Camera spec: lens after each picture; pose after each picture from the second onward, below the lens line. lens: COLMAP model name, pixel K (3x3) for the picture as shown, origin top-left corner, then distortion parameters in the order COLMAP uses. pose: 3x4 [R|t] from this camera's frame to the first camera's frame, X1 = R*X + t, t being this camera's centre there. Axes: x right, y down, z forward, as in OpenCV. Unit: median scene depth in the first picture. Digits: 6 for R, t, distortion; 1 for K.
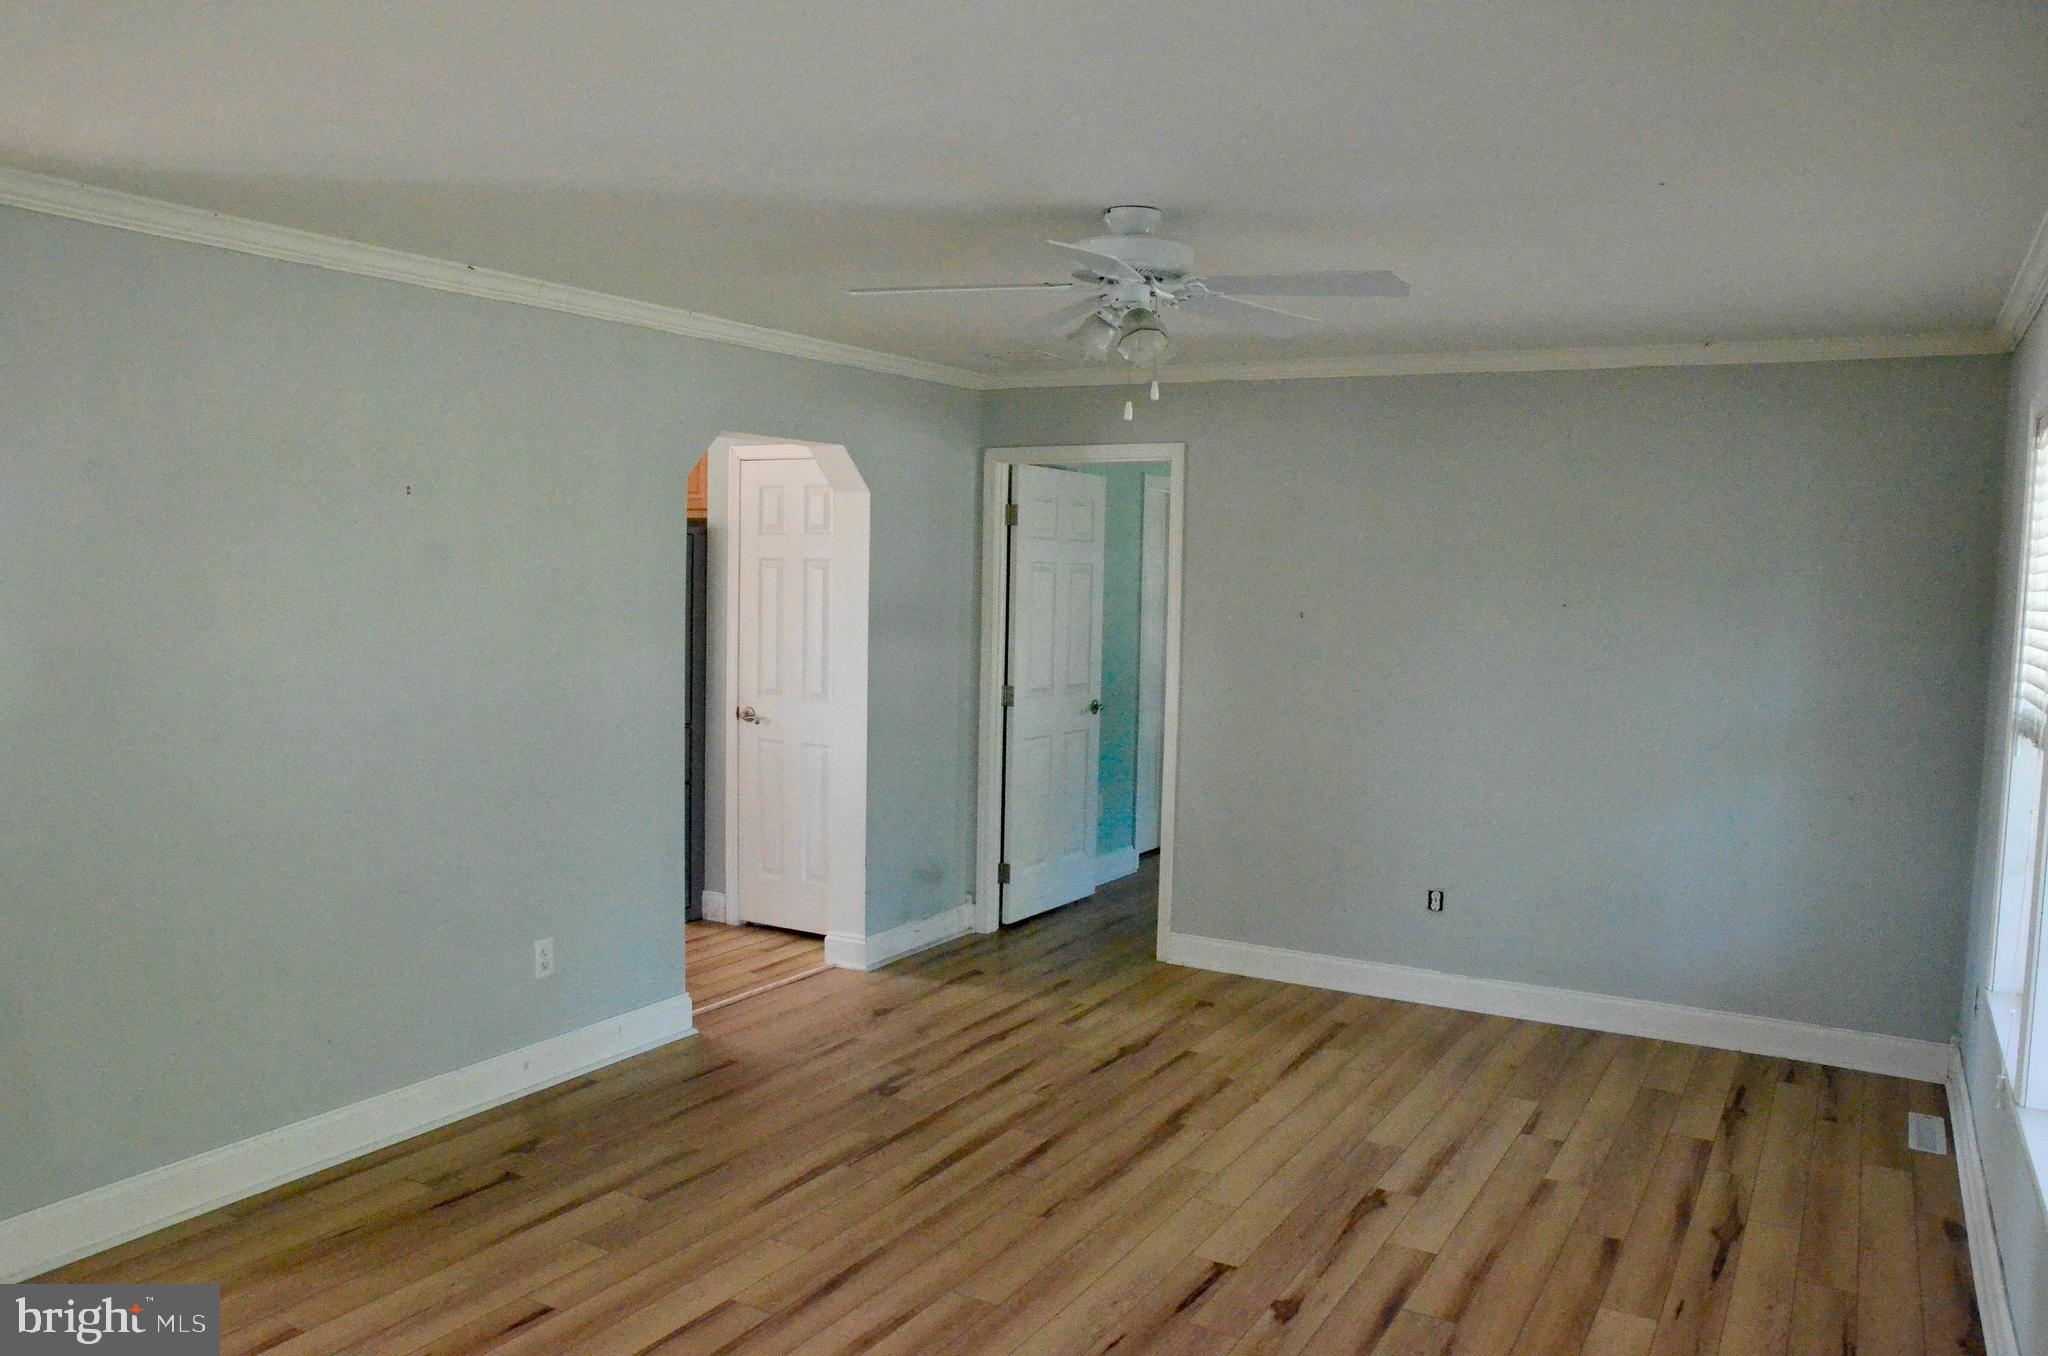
lens RADIAL K [[1528.2, 0, 1019.4], [0, 1528.2, 686.3], [0, 0, 1]] dist [-0.139930, 0.125773]
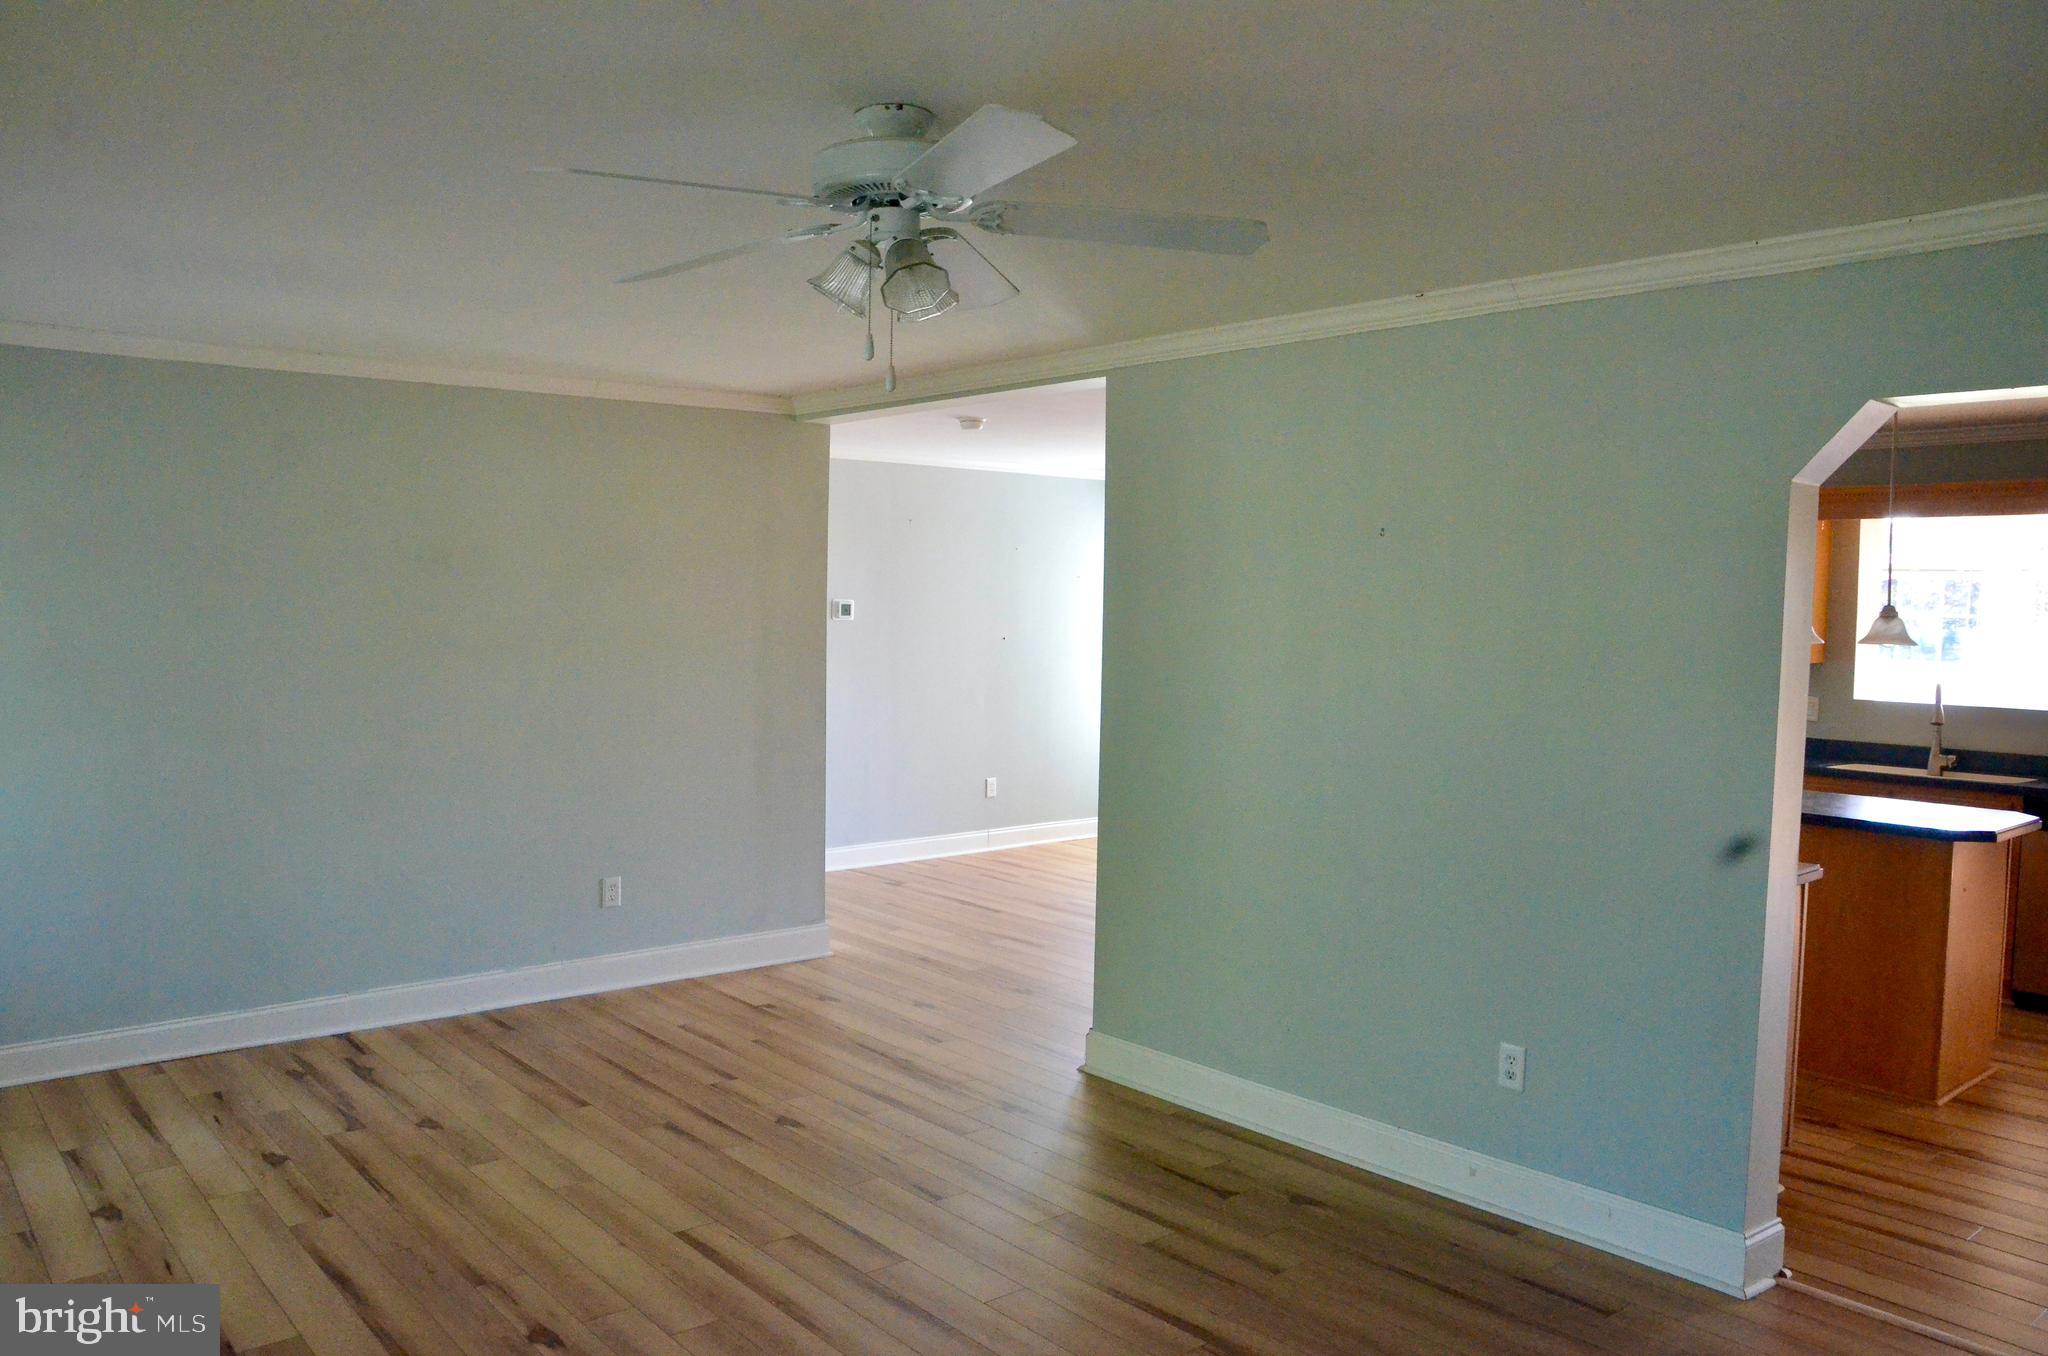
lens RADIAL K [[1528.2, 0, 1019.4], [0, 1528.2, 686.3], [0, 0, 1]] dist [-0.139930, 0.125773]
pose [[-0.340770, 0.031270, -0.939627, 0.673121], [-0.091405, 0.993610, 0.066216, -0.076600], [0.935693, 0.108451, -0.335734, 1.171344]]
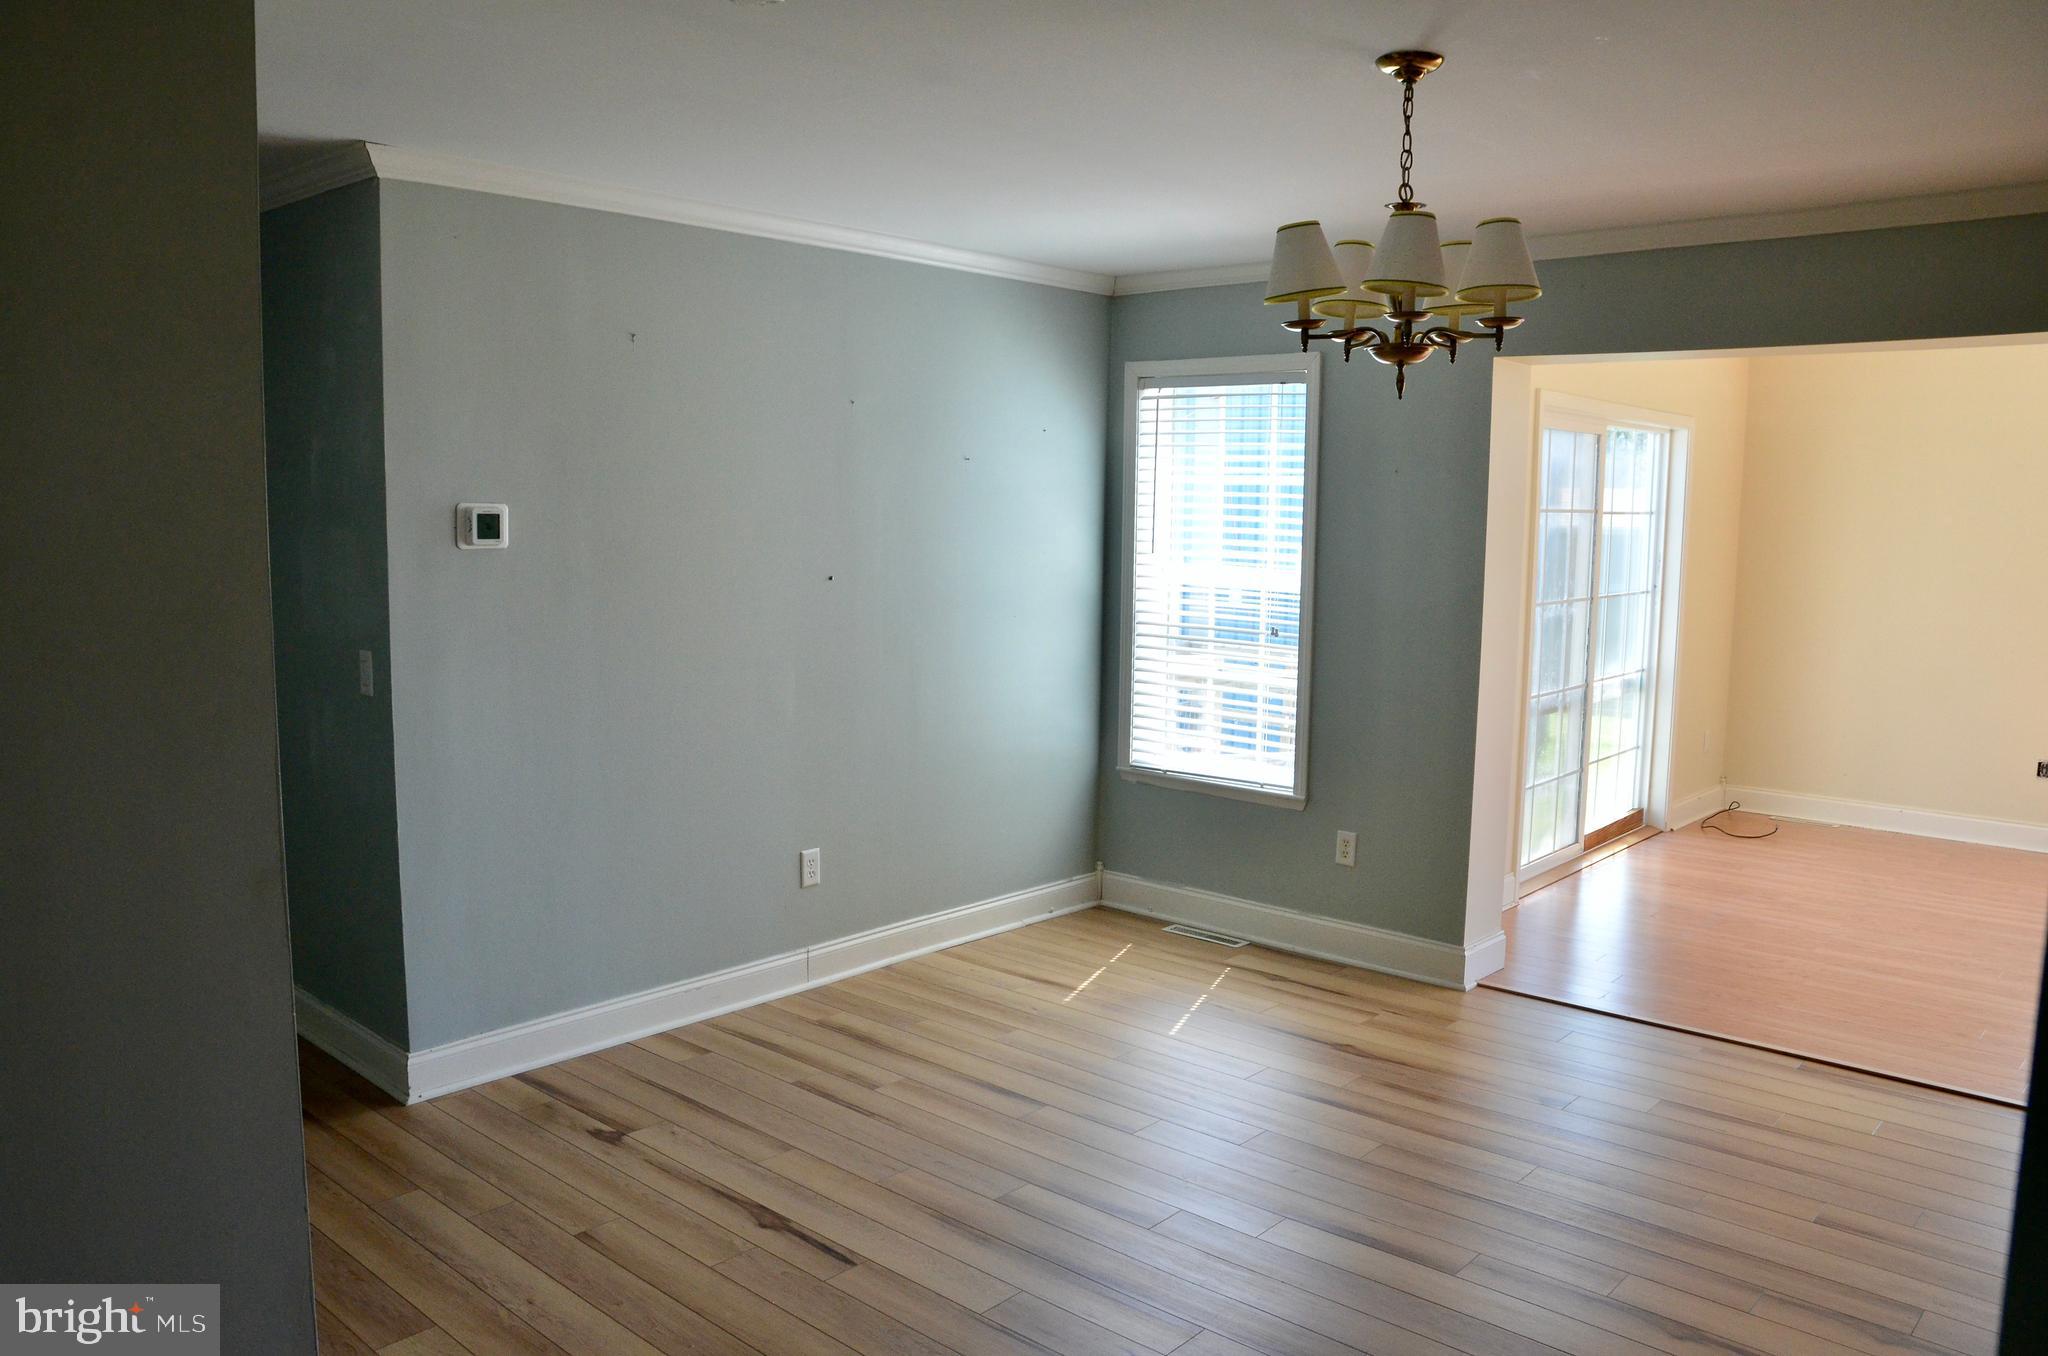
lens RADIAL K [[1528.2, 0, 1019.4], [0, 1528.2, 686.3], [0, 0, 1]] dist [-0.139930, 0.125773]
pose [[-0.202650, 0.093534, -0.974774, -0.417633], [-0.090213, 0.989412, 0.113693, -0.056971], [0.975087, 0.110977, -0.192067, 0.722691]]
